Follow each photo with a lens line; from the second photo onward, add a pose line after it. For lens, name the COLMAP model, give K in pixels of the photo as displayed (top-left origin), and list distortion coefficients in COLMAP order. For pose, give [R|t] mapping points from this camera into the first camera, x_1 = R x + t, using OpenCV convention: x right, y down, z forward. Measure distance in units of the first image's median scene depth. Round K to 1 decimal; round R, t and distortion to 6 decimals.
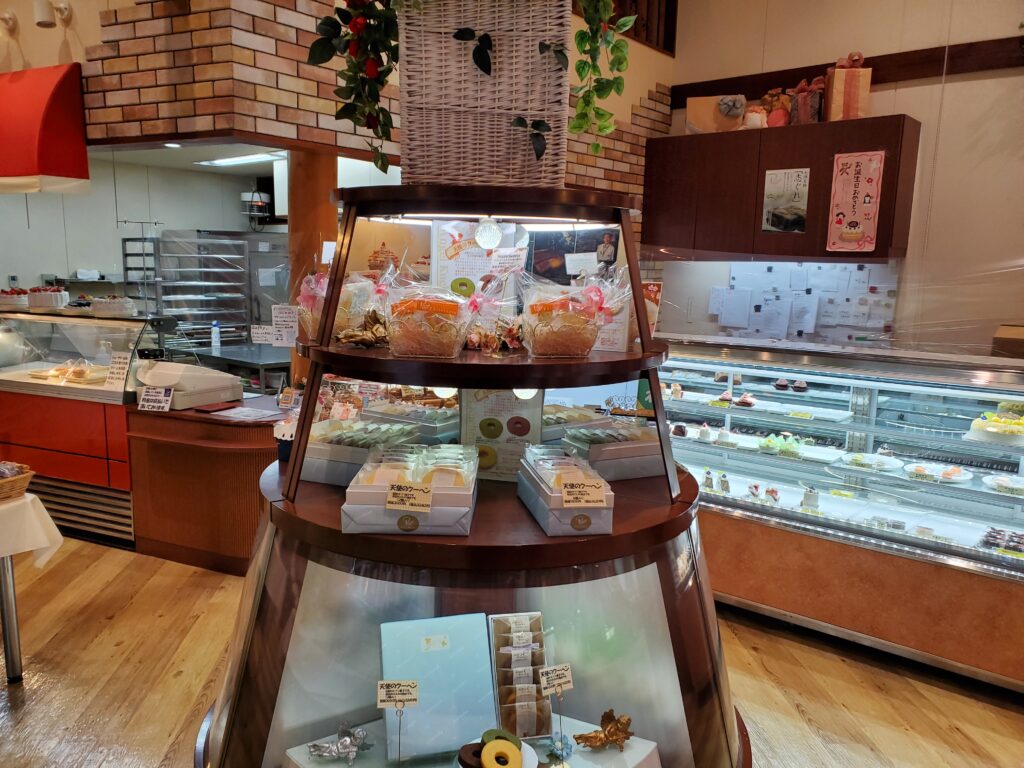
lens RADIAL K [[804.8, 0, 512.0], [0, 804.8, 384.0], [0, 0, 1]] dist [0.003350, 0.013933]
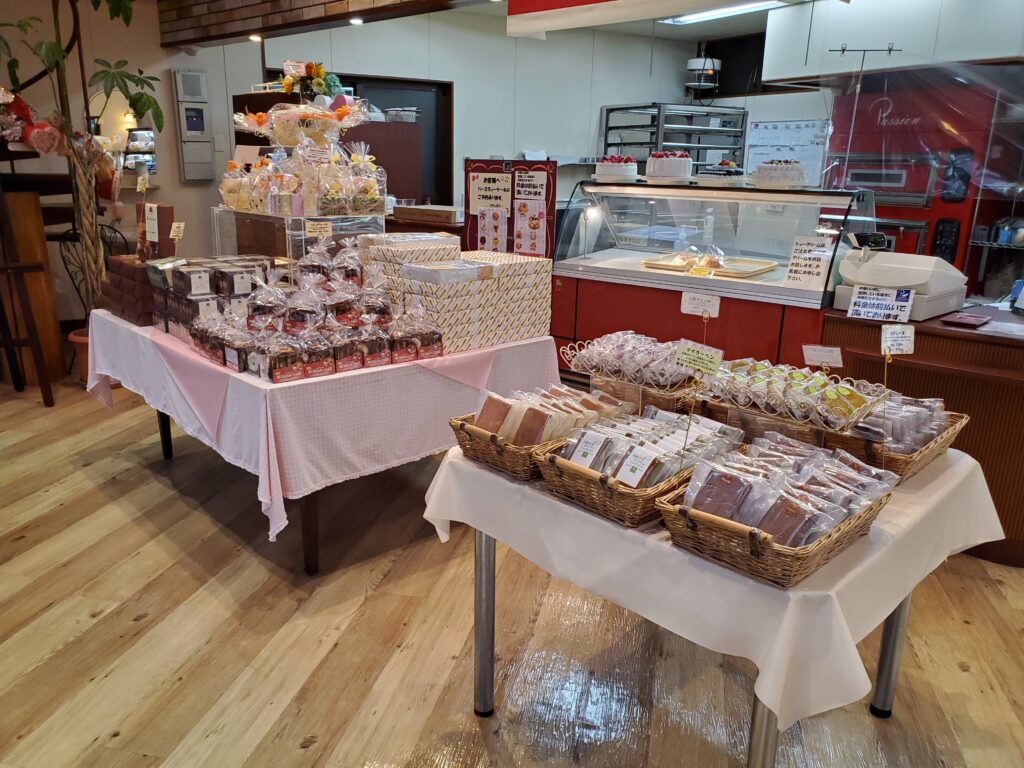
lens RADIAL K [[804.8, 0, 512.0], [0, 804.8, 384.0], [0, 0, 1]] dist [0.003350, 0.013933]
pose [[0.942896, 0.086673, -0.321612, -0.473050], [-0.046469, 0.990339, 0.130652, 0.010040], [0.329829, -0.108247, 0.937814, 0.194115]]
